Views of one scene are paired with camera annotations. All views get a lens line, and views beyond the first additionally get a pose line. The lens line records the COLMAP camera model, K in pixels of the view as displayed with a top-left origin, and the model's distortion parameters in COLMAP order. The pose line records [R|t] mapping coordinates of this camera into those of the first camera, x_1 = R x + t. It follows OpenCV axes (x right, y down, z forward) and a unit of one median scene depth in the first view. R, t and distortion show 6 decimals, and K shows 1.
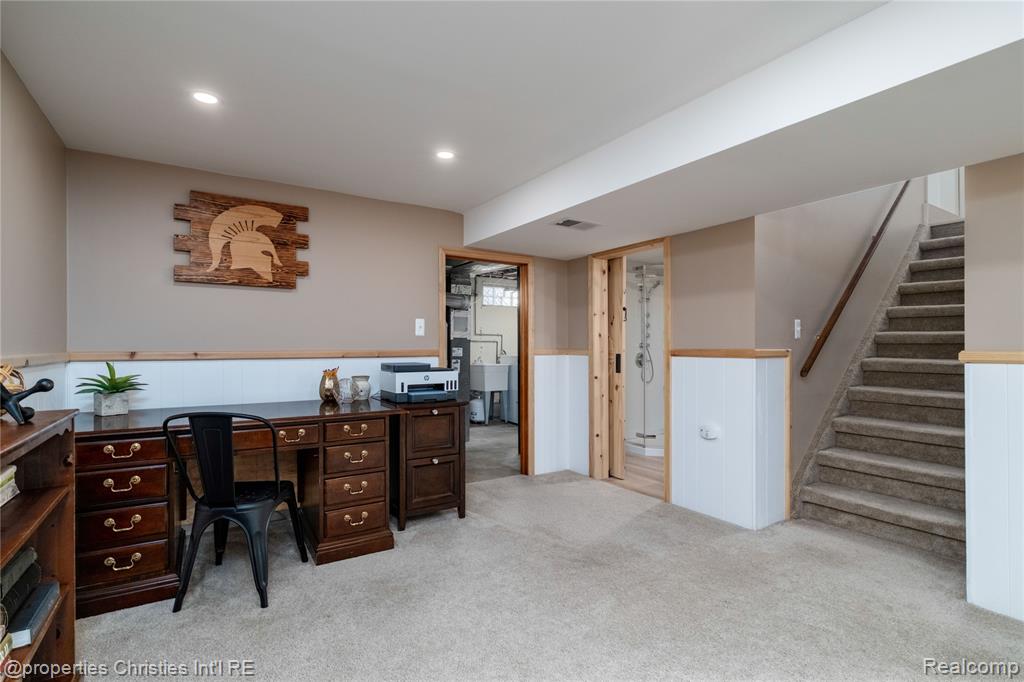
lens RADIAL K [[495.5, 0, 515.8], [0, 495.5, 347.7], [0, 0, 1]] dist [-0.000110, -0.000058]
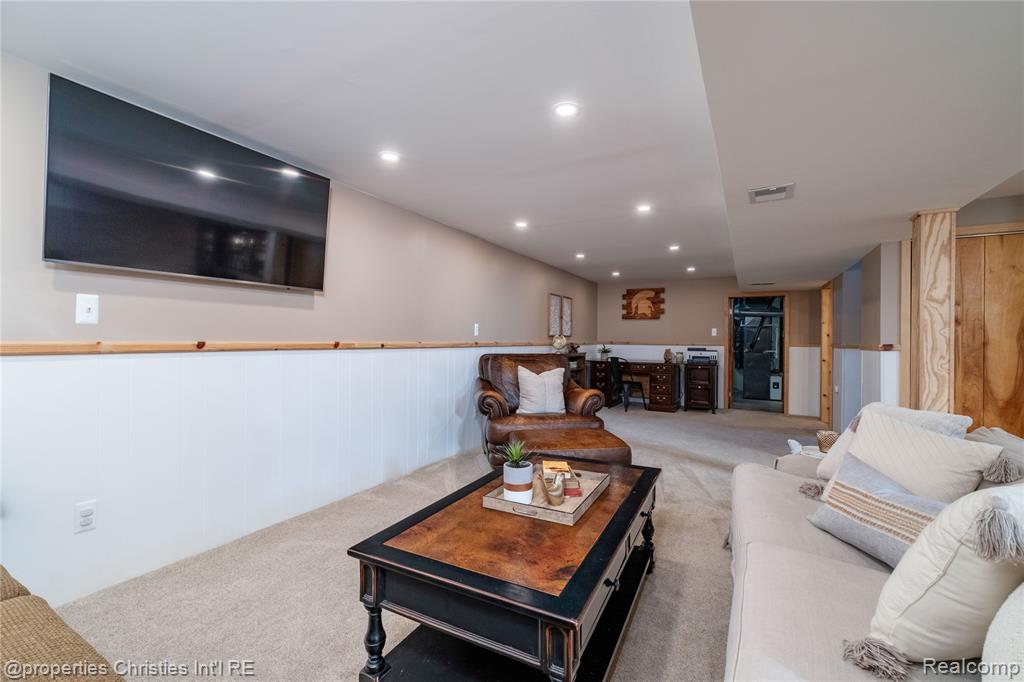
lens RADIAL K [[435.2, 0, 512.4], [0, 435.2, 340.9], [0, 0, 1]] dist [0.003034, 0.000423]
pose [[0.495431, 0.014398, -0.868528, 1.228419], [-0.007455, 0.999896, 0.012323, -0.023201], [0.868616, 0.000370, 0.495486, -0.873338]]
